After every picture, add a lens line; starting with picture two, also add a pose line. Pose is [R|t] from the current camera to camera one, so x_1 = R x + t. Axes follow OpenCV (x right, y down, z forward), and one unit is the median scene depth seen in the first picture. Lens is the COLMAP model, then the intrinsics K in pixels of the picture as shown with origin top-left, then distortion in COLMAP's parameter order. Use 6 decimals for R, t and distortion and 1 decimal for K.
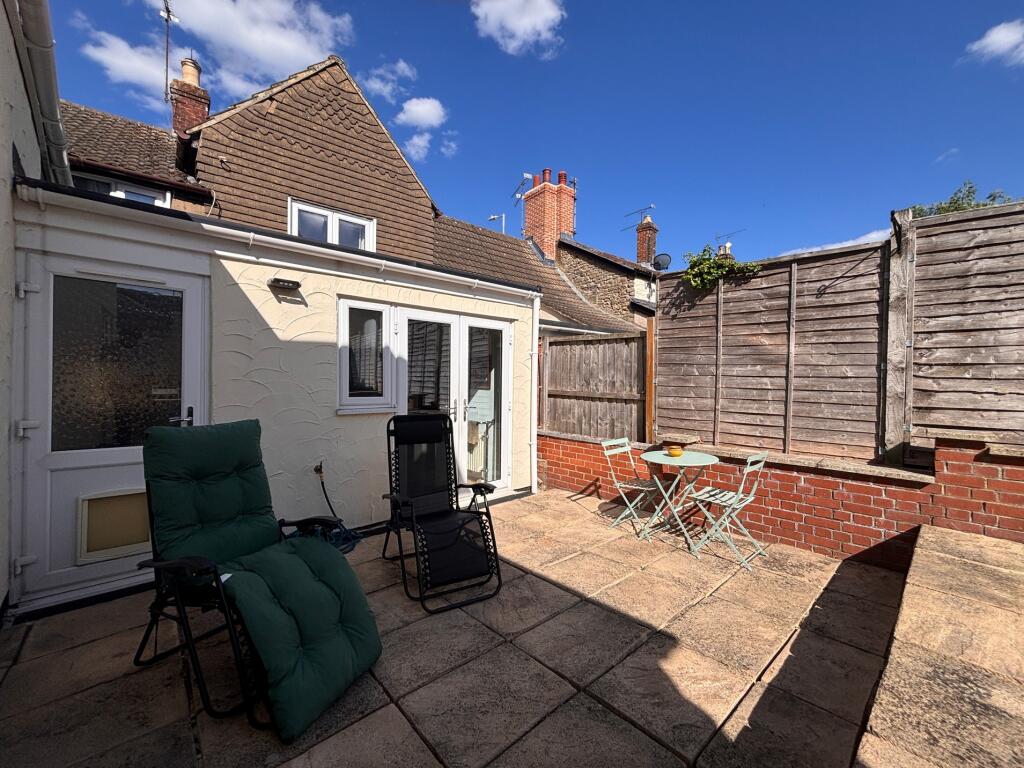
lens RADIAL K [[410.8, 0, 508.7], [0, 410.8, 383.3], [0, 0, 1]] dist [0.007335, -0.002632]
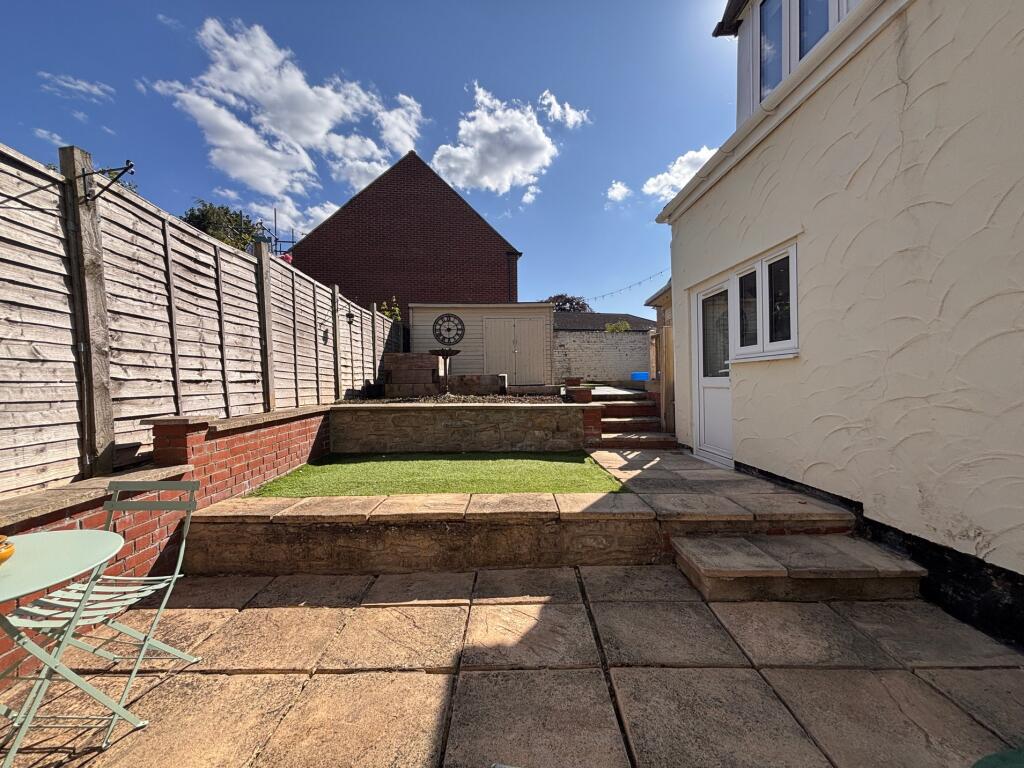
lens RADIAL K [[410.8, 0, 509.7], [0, 410.8, 381.6], [0, 0, 1]] dist [0.007335, -0.002632]
pose [[-0.739933, 0.000327, 0.672680, -0.168178], [0.014034, 0.999790, 0.014951, 0.019195], [-0.672534, 0.020503, -0.739782, 0.984406]]
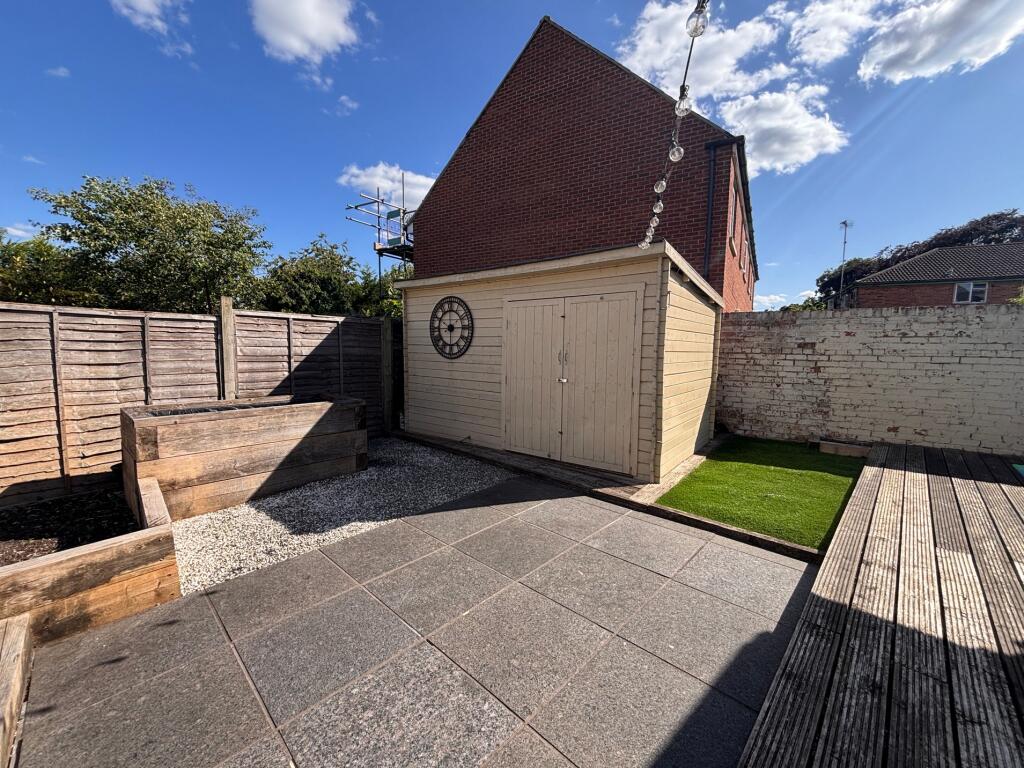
lens RADIAL K [[410.8, 0, 514.4], [0, 410.8, 379.0], [0, 0, 1]] dist [0.007335, -0.002632]
pose [[-0.081018, -0.094065, 0.992264, 0.664640], [-0.005899, 0.995565, 0.093896, -0.292582], [-0.996695, 0.001754, -0.081213, -1.146630]]
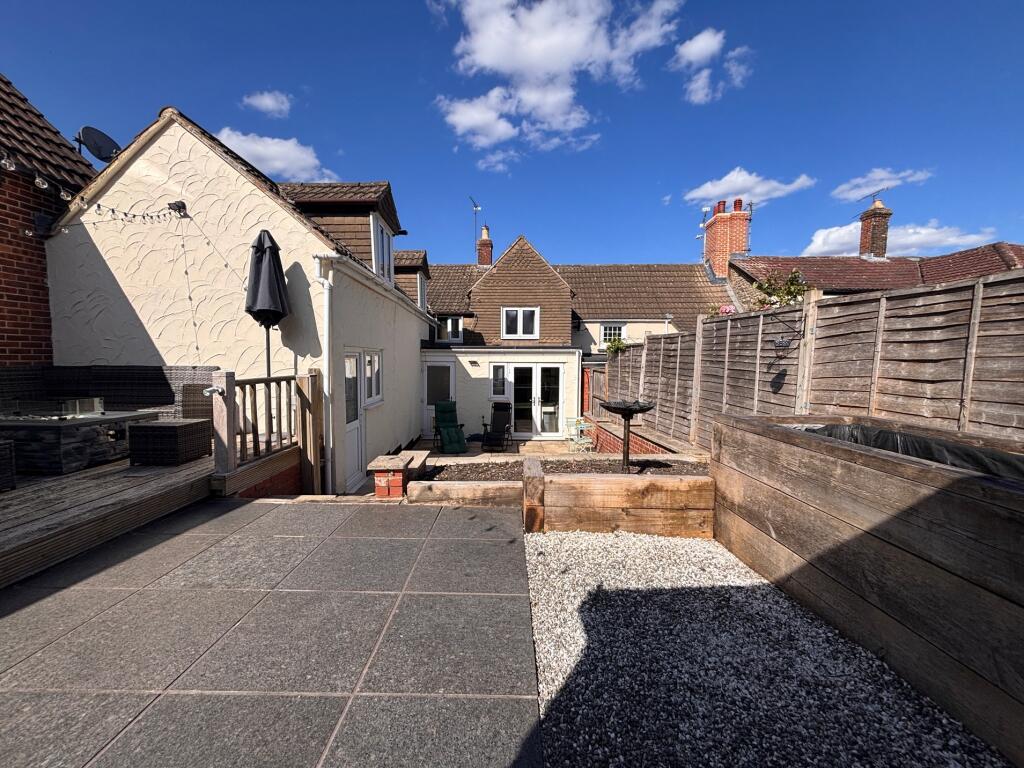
lens RADIAL K [[410.8, 0, 507.5], [0, 410.8, 385.9], [0, 0, 1]] dist [0.007335, -0.002632]
pose [[0.745072, 0.037457, -0.665931, 1.847178], [-0.003899, 0.998649, 0.051809, -0.207172], [0.666972, -0.036005, 0.744212, -1.274792]]
